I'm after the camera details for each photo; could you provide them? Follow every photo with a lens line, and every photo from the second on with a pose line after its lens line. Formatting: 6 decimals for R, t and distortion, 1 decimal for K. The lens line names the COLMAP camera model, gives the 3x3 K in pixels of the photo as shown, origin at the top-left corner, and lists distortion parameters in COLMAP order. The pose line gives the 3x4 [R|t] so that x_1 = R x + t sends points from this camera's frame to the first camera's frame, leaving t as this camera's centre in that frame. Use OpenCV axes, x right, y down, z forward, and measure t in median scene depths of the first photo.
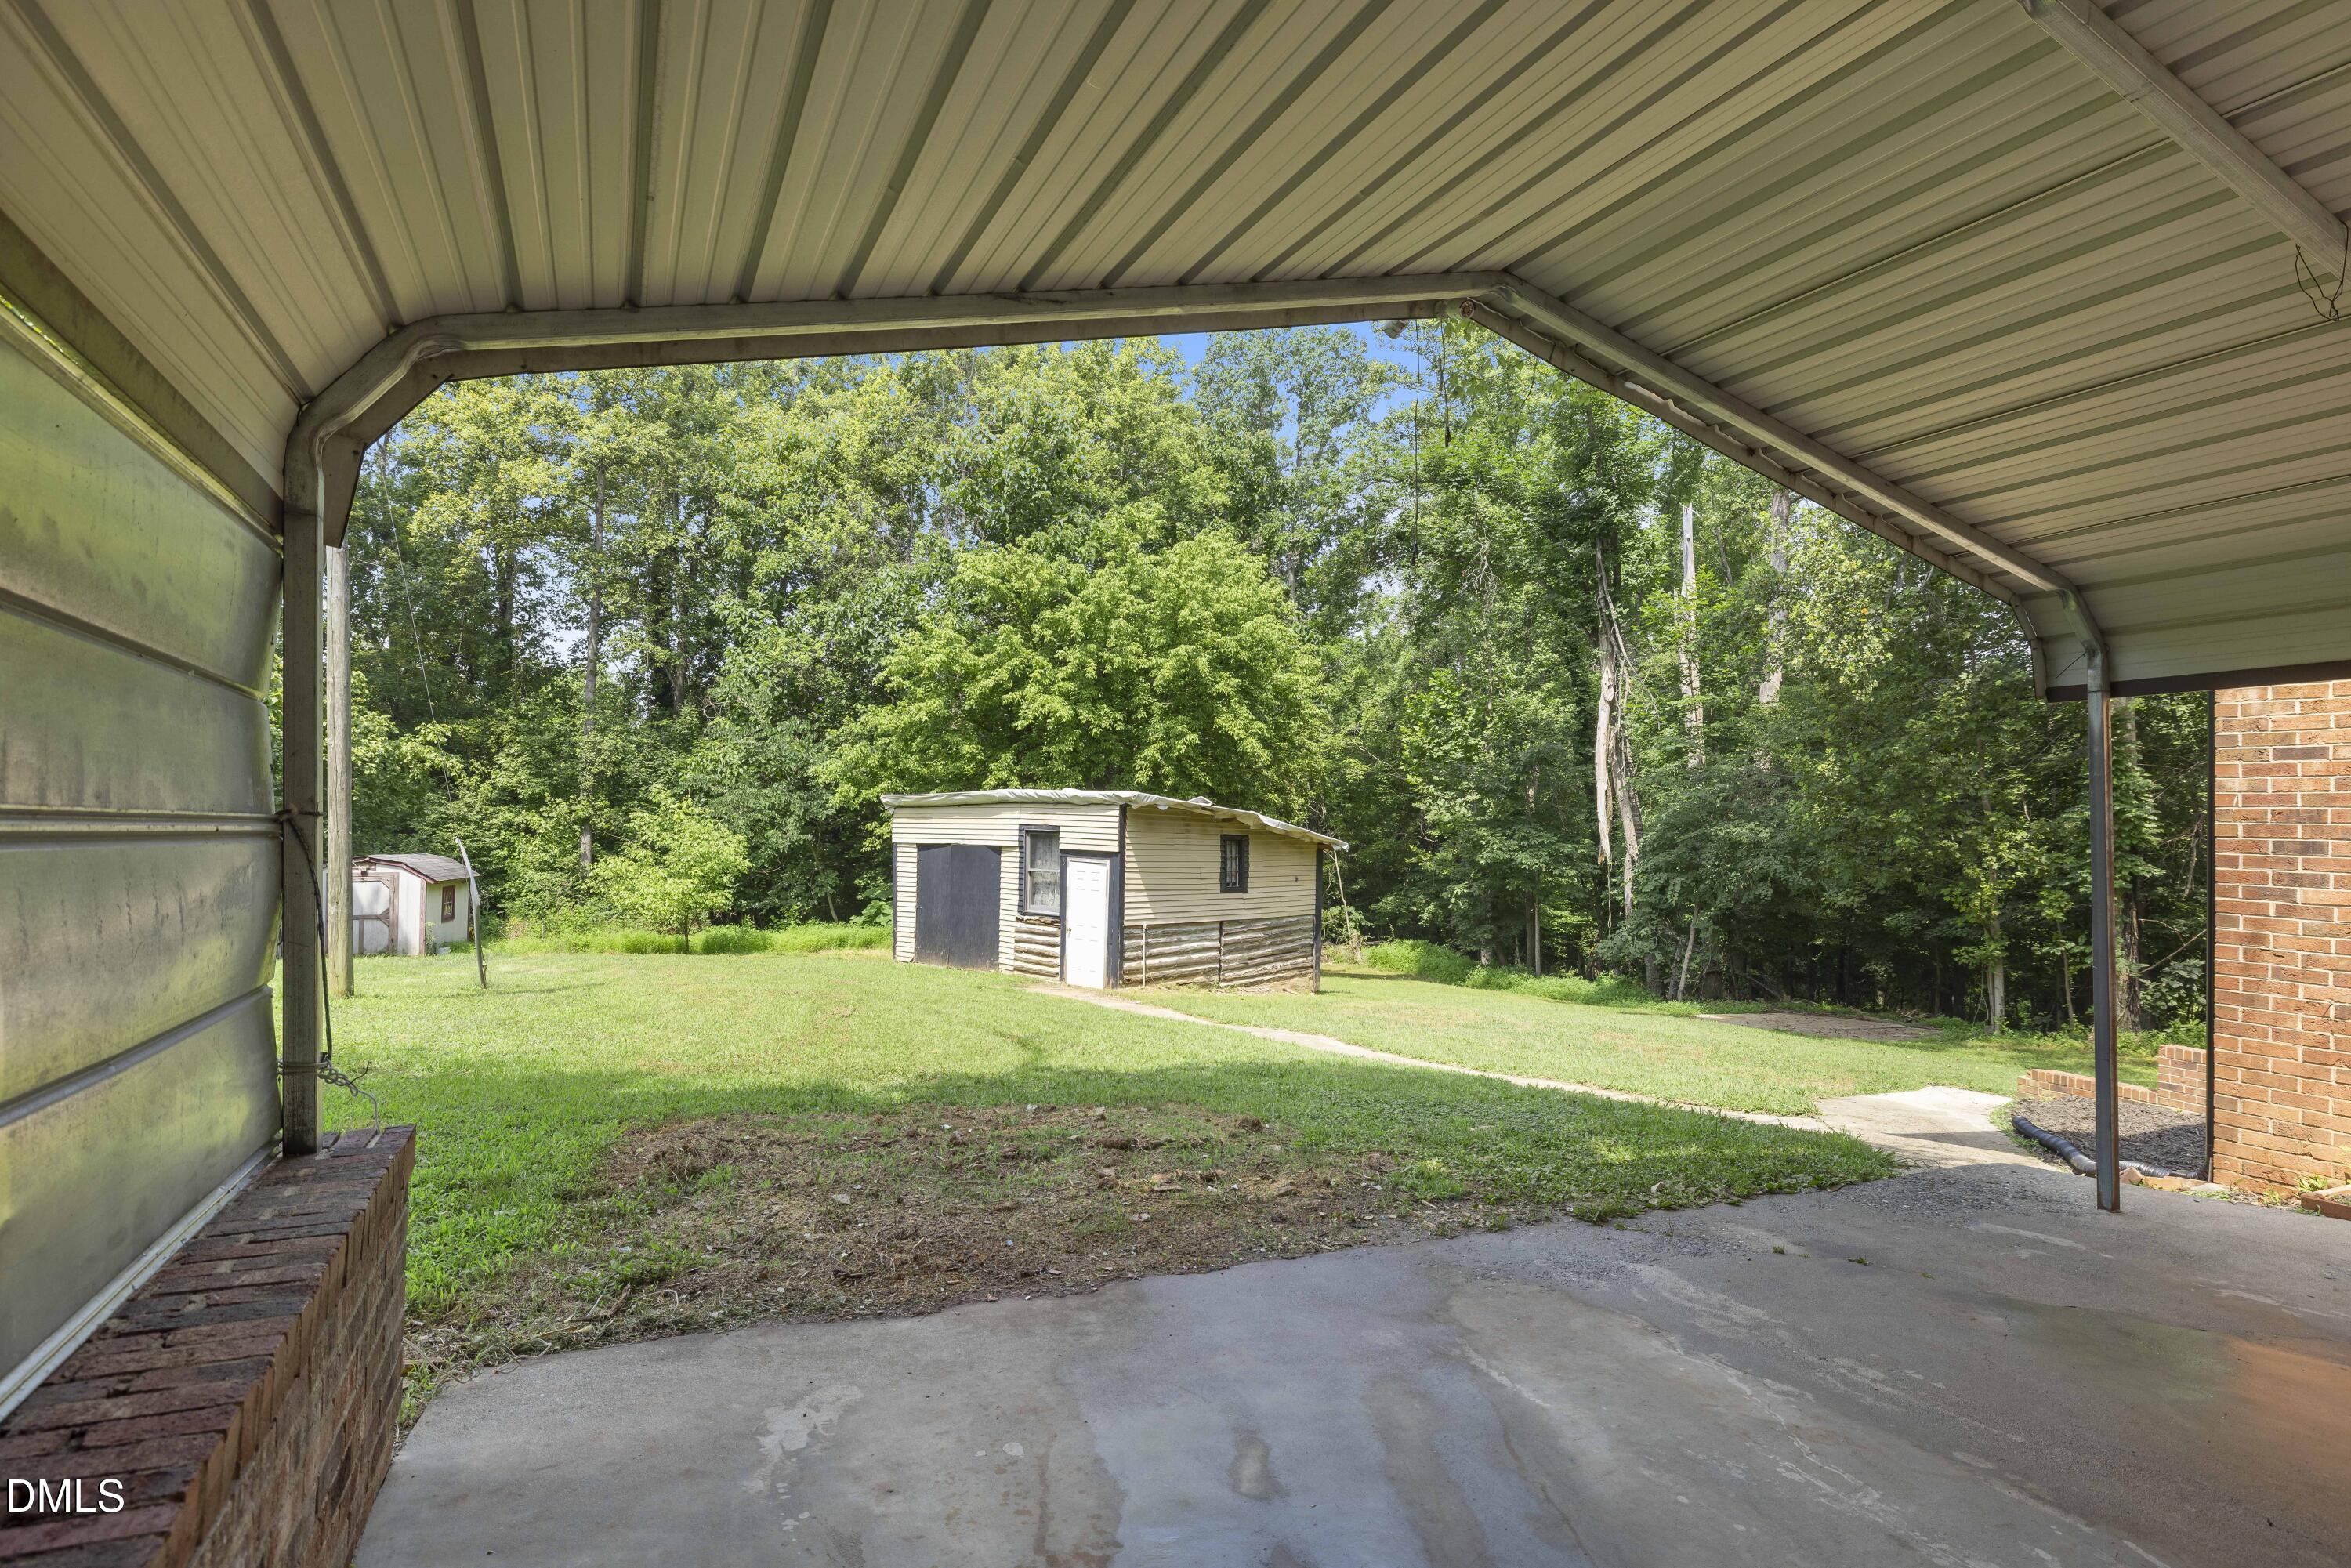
lens RADIAL K [[1234.6, 0, 1175.1], [0, 1234.6, 784.3], [0, 0, 1]] dist [0.000512, -0.000091]
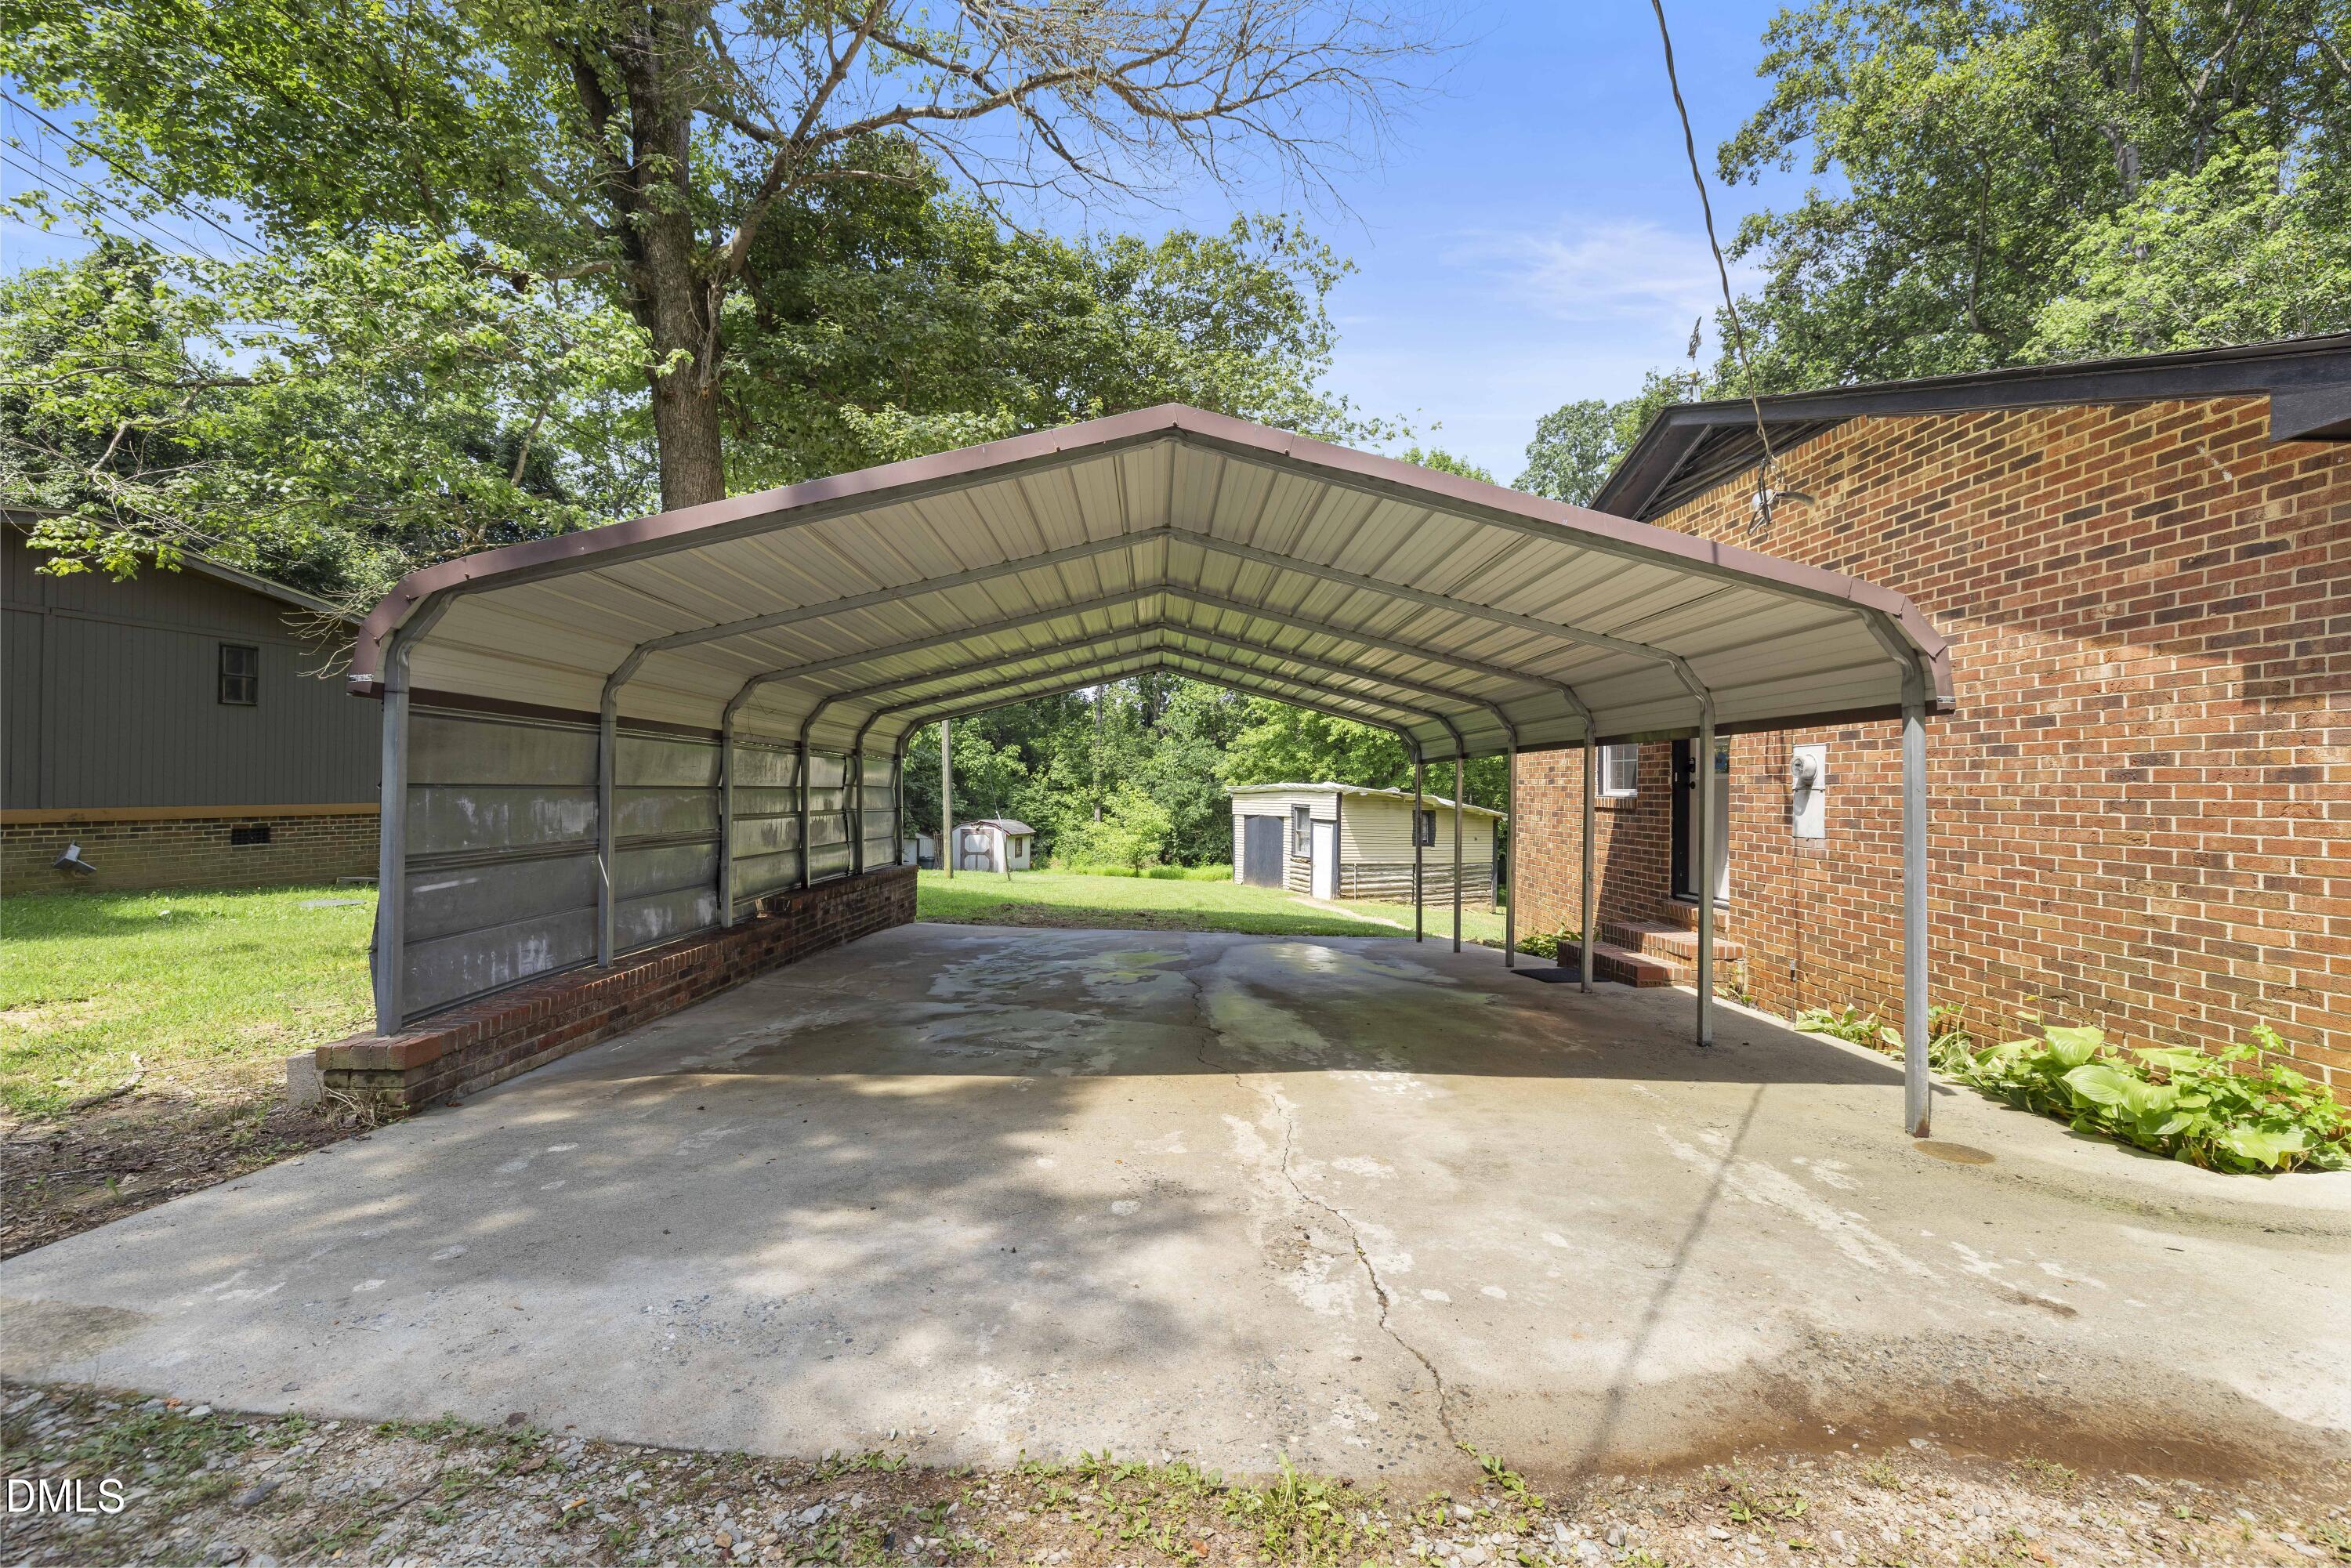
lens RADIAL K [[1012.3, 0, 1175.1], [0, 1012.3, 789.3], [0, 0, 1]] dist [-0.000059, -0.000001]
pose [[0.915099, -0.003711, -0.403212, 0.208310], [0.011923, 0.999769, 0.017858, -0.010214], [0.403053, -0.021150, 0.914932, -0.246088]]
